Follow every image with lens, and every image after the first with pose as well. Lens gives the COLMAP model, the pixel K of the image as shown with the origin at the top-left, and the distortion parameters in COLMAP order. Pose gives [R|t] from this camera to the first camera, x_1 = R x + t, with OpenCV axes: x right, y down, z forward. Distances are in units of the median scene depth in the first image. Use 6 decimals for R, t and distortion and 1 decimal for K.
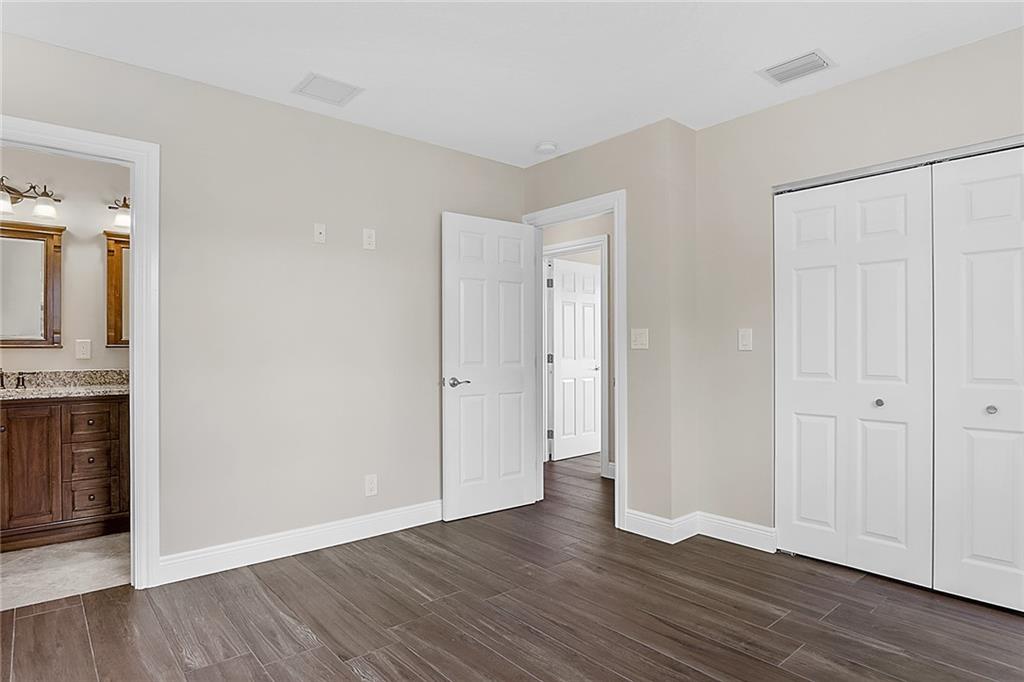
lens RADIAL K [[559.1, 0, 510.3], [0, 559.1, 349.0], [0, 0, 1]] dist [-0.030076, 0.003288]
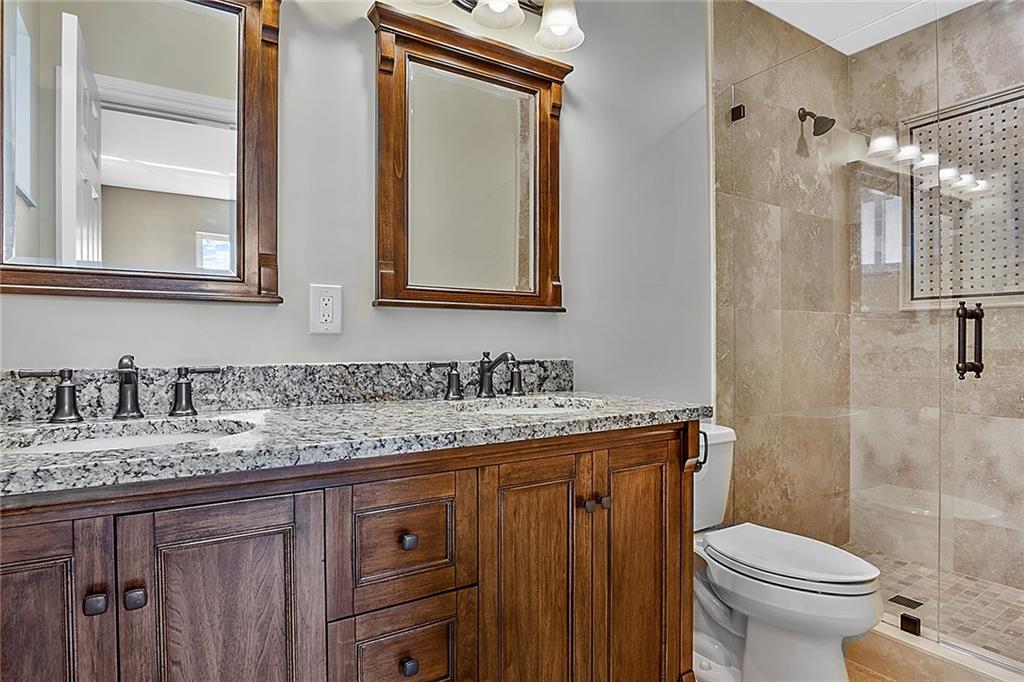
lens RADIAL K [[559.1, 0, 512.3], [0, 559.1, 348.3], [0, 0, 1]] dist [-0.030076, 0.003288]
pose [[0.989566, 0.005319, -0.143980, -0.619053], [-0.003986, 0.999947, 0.009543, 0.025075], [0.144023, -0.008869, 0.989535, 0.663274]]
